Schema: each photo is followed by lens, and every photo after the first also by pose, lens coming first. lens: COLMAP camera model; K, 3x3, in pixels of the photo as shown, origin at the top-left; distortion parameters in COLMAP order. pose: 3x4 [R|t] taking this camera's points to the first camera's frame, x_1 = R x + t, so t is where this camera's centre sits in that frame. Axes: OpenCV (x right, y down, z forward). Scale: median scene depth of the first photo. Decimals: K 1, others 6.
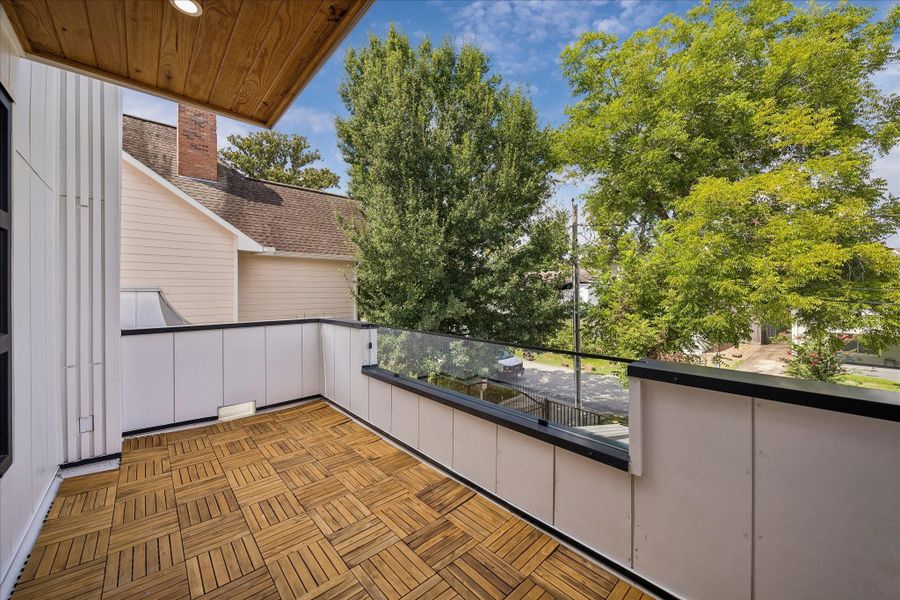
lens RADIAL K [[344.7, 0, 440.9], [0, 344.7, 290.5], [0, 0, 1]] dist [0.001691, -0.000007]
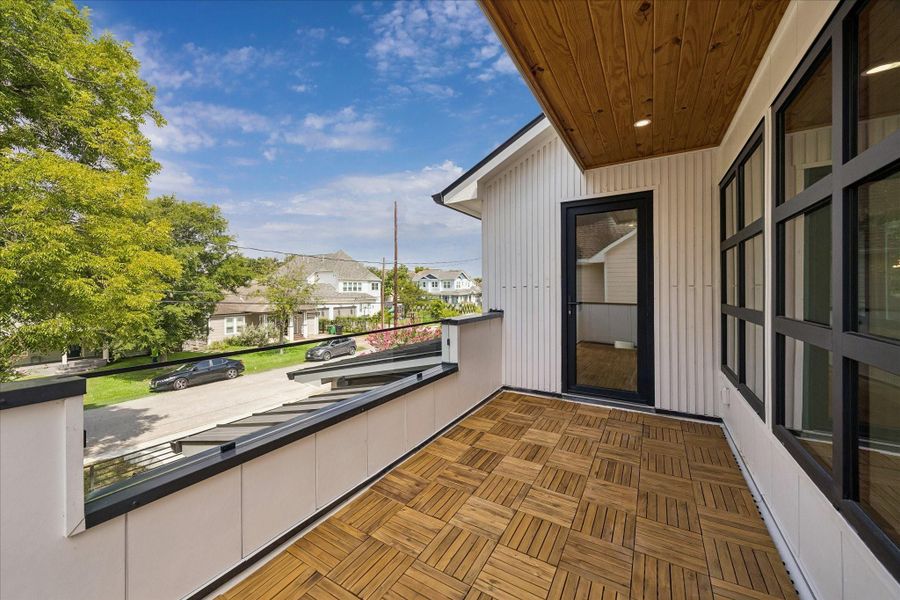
lens RADIAL K [[344.7, 0, 456.5], [0, 344.7, 291.7], [0, 0, 1]] dist [0.001691, -0.000007]
pose [[-0.335124, -0.001913, 0.942172, -0.986266], [0.004275, 0.999985, 0.003551, 0.032217], [-0.942164, 0.005218, -0.335110, 1.192485]]
